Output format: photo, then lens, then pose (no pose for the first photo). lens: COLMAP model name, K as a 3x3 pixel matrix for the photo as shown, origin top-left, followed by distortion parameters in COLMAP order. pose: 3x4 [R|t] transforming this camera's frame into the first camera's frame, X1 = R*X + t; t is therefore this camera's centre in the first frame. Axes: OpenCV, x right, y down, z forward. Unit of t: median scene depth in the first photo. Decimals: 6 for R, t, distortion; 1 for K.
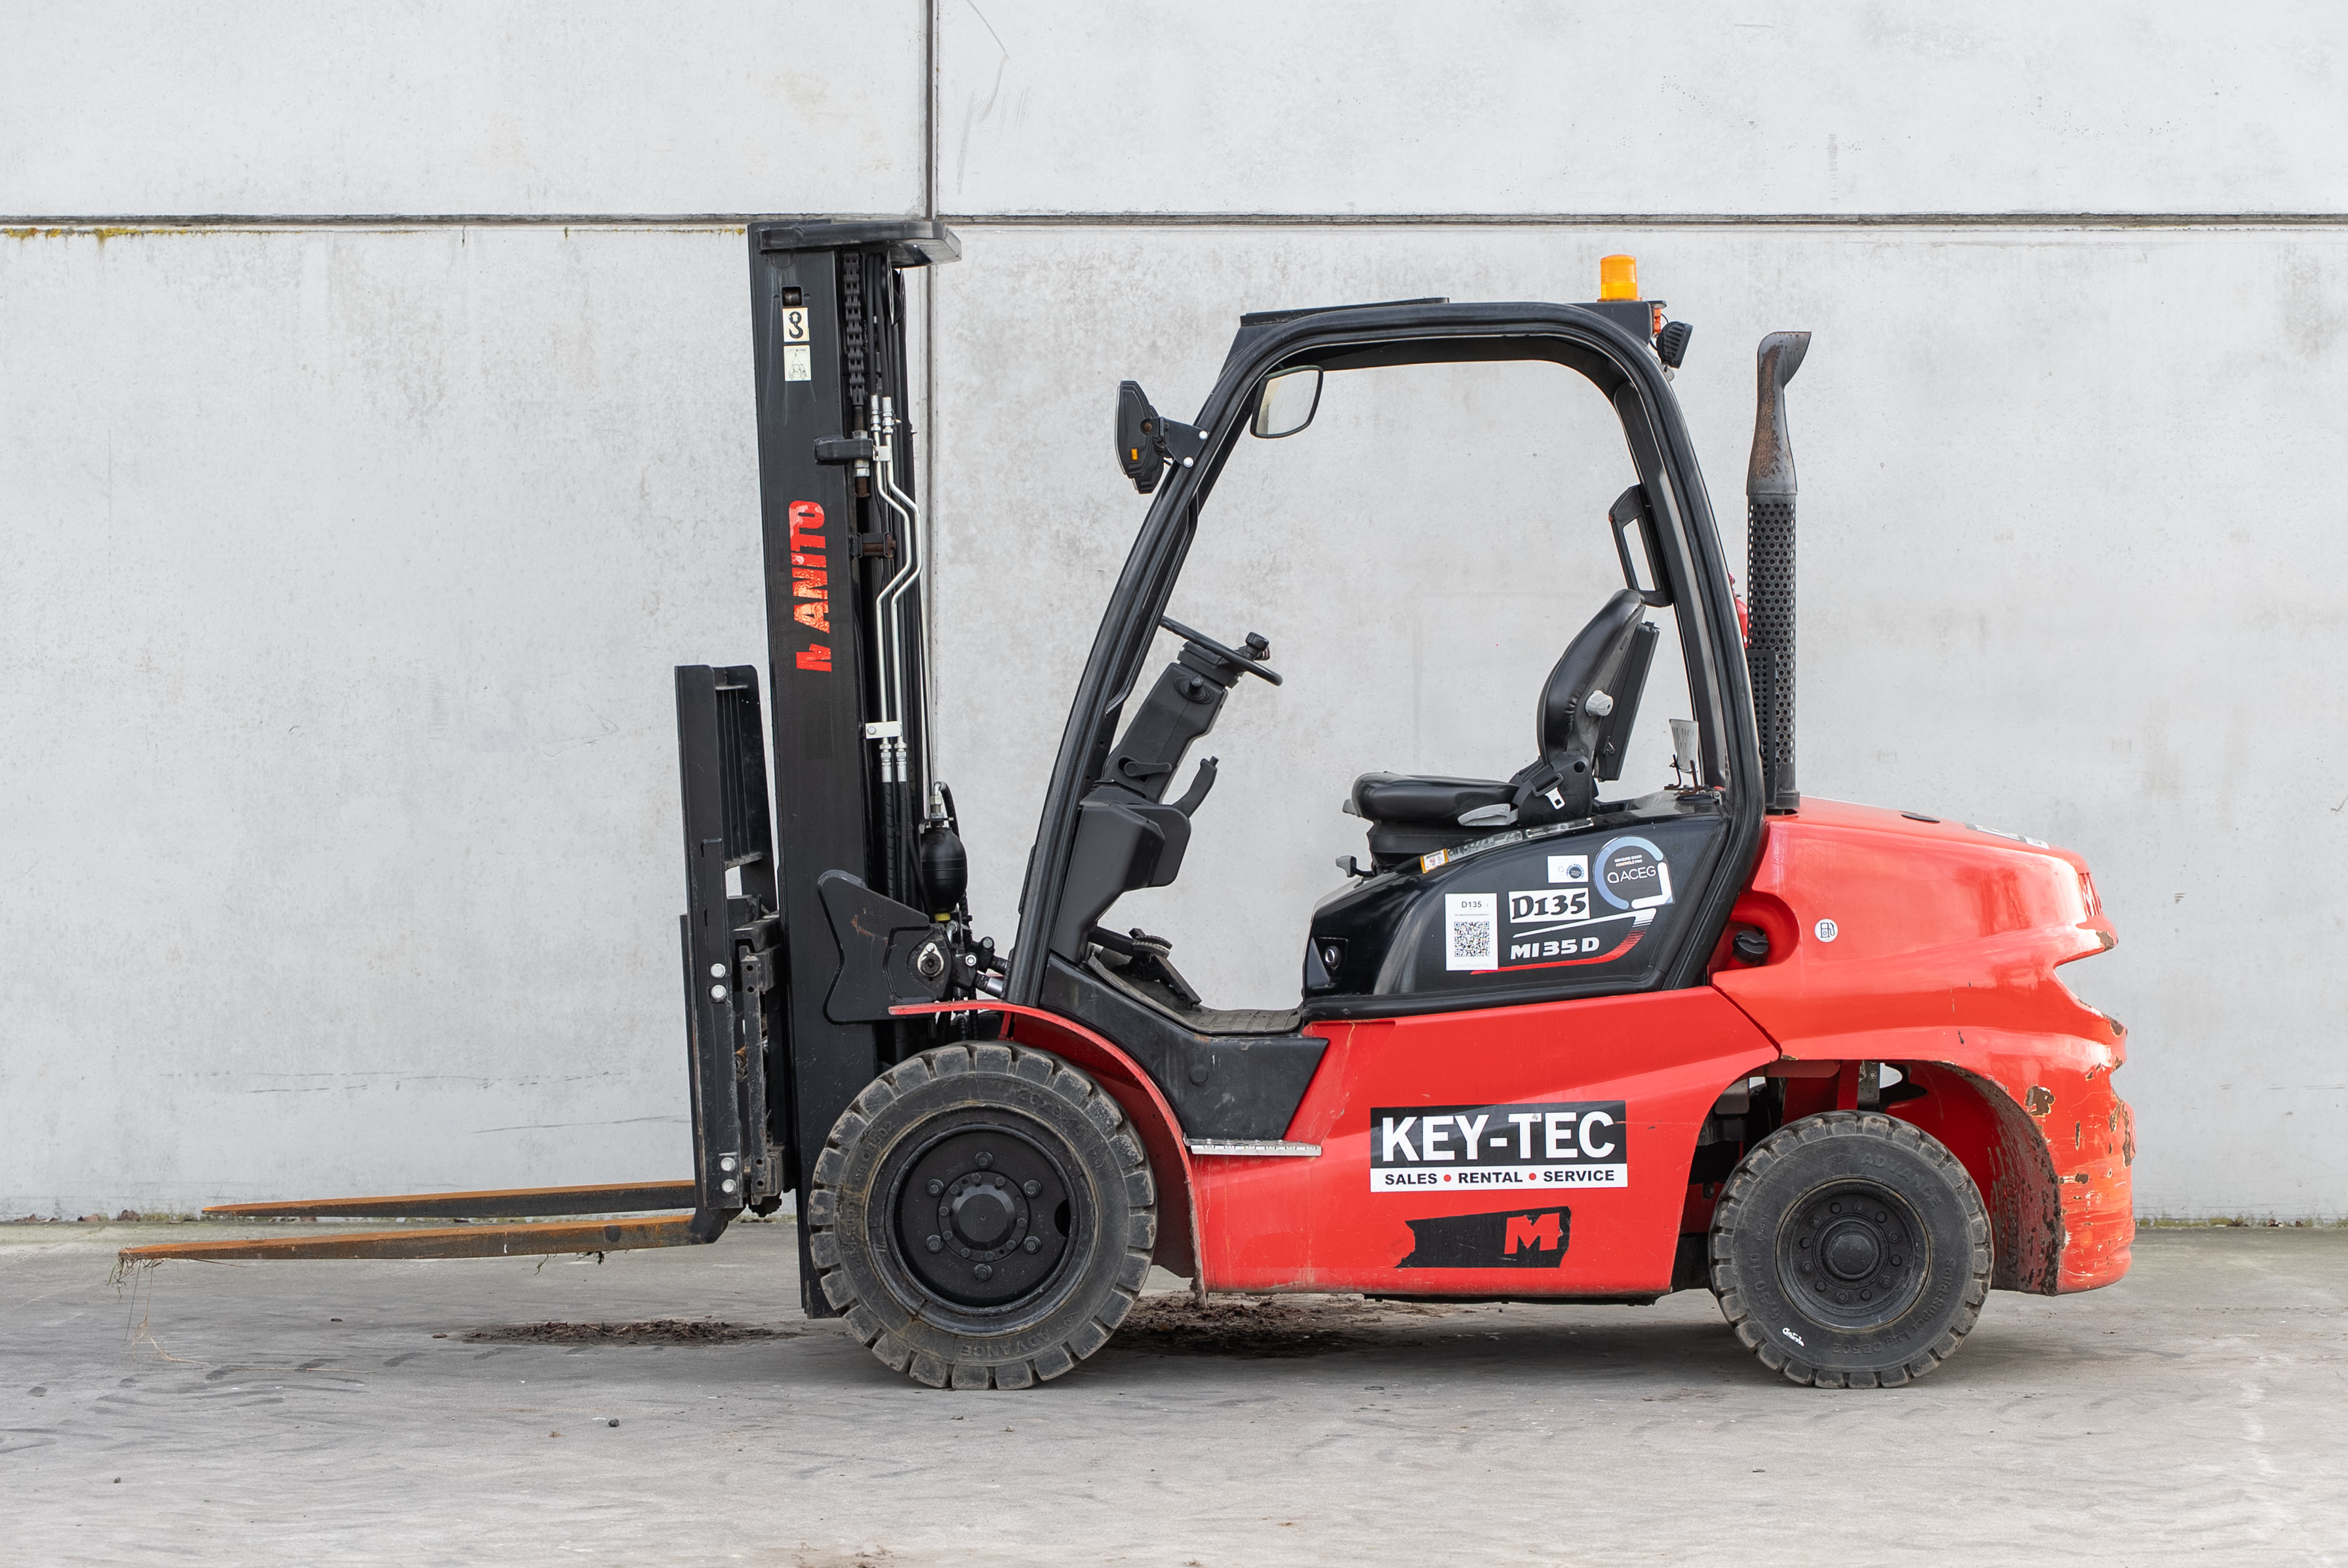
lens RADIAL K [[5422.9, 0, 1131.7], [0, 5422.9, 790.0], [0, 0, 1]] dist [0.016411, -0.317109]
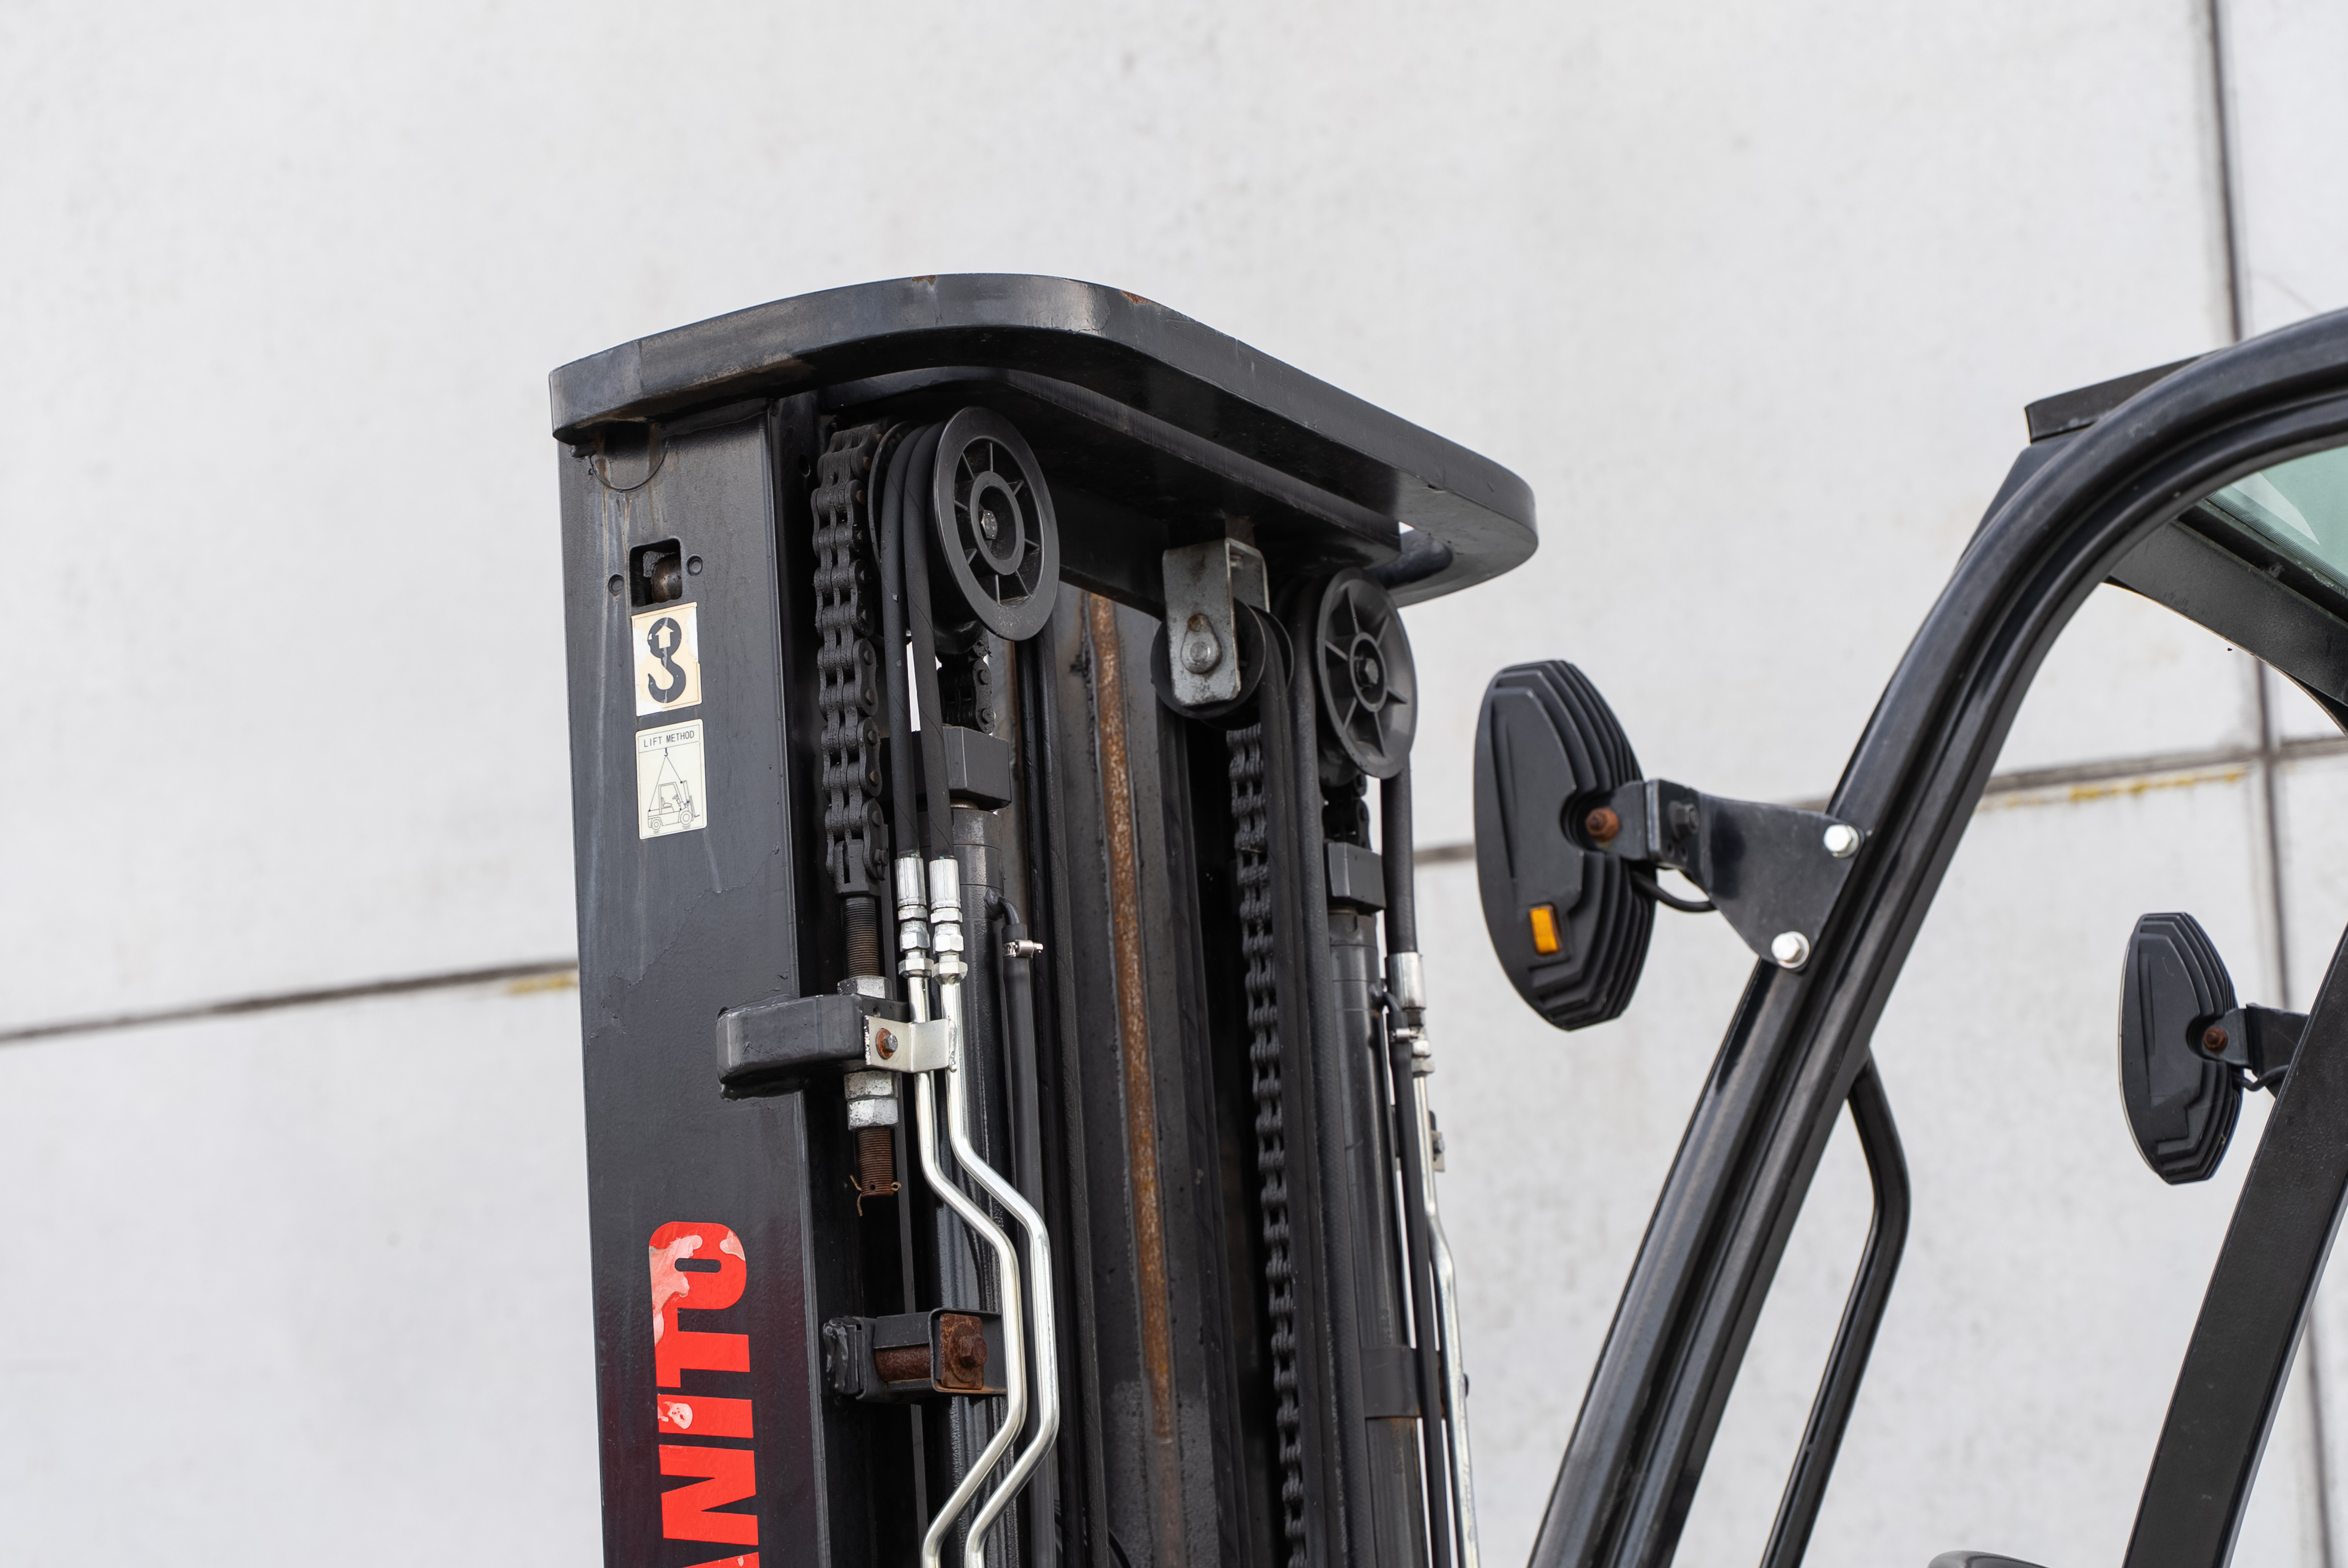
lens RADIAL K [[5241.5, 0, 1247.4], [0, 5241.5, 774.0], [0, 0, 1]] dist [0.014697, -0.168765]
pose [[0.915600, -0.109178, -0.386984, 0.061289], [0.034000, 0.980006, -0.196042, -0.013935], [0.400650, 0.166339, 0.901005, 0.539619]]
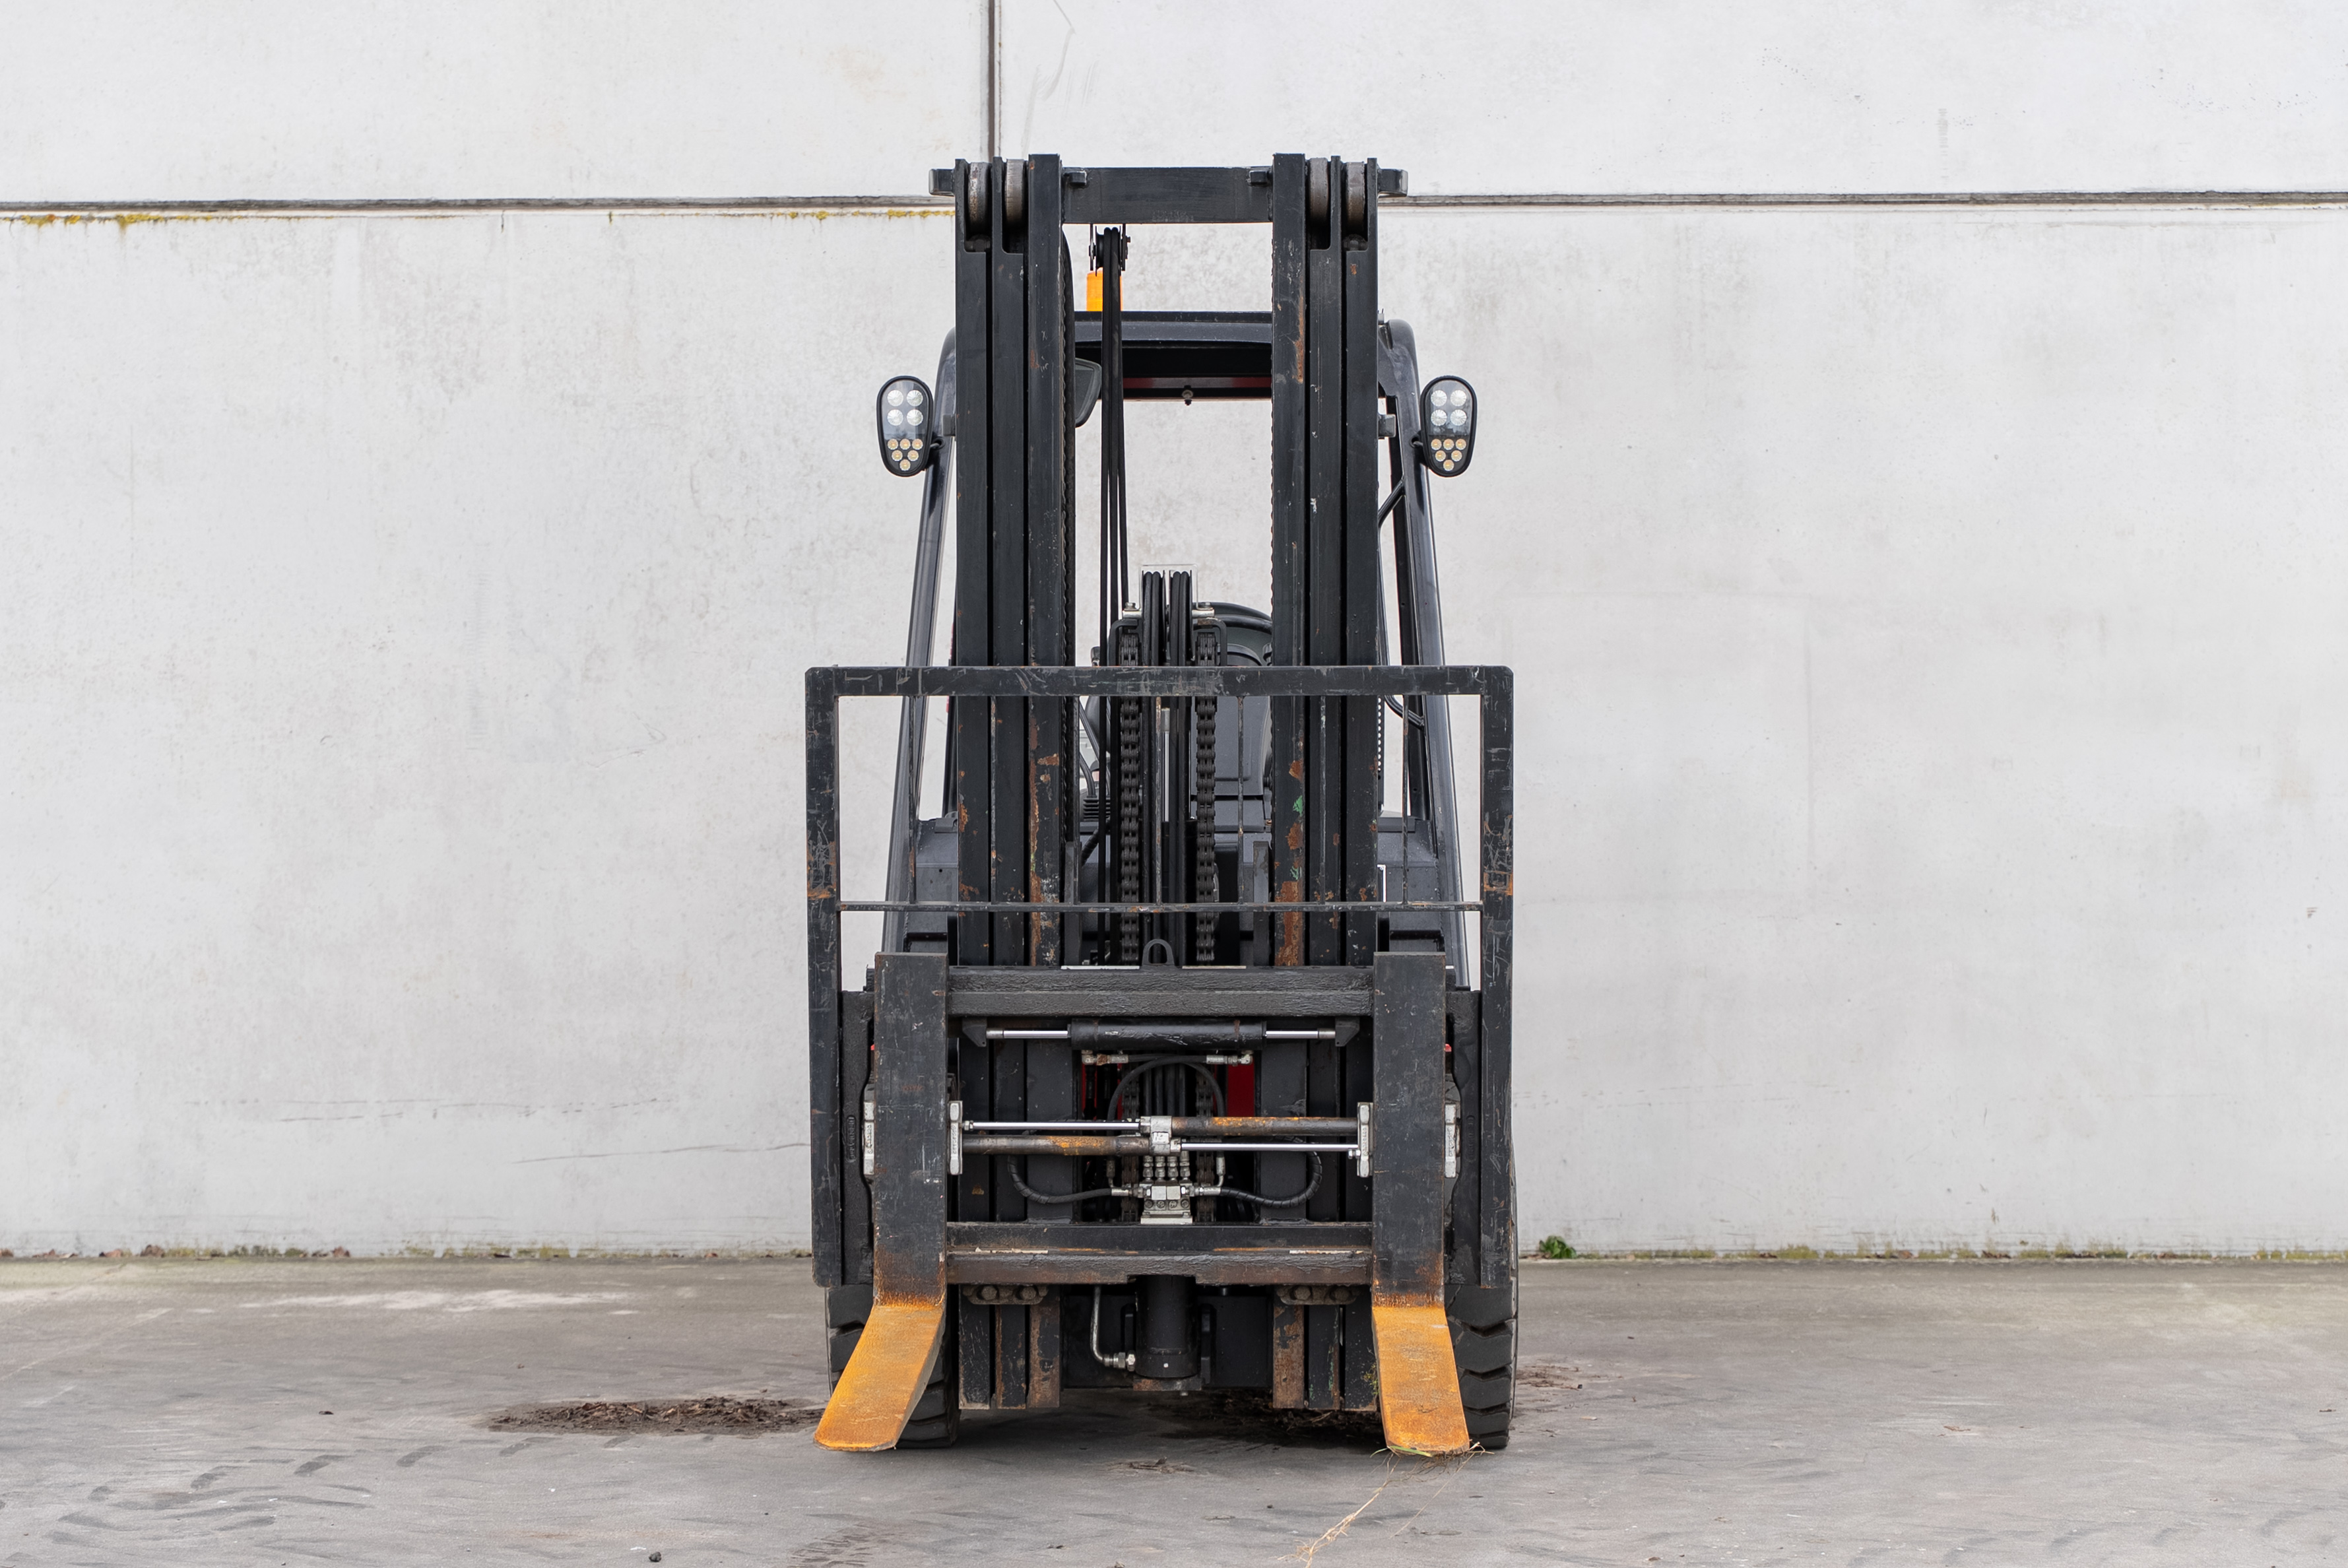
lens RADIAL K [[4681.4, 0, 1116.2], [0, 4681.4, 748.5], [0, 0, 1]] dist [0.011365, -0.138063]
pose [[0.999996, -0.002558, -0.001011, -0.014911], [0.002551, 0.999975, -0.006547, -0.003886], [0.001028, 0.006545, 0.999978, 0.179420]]
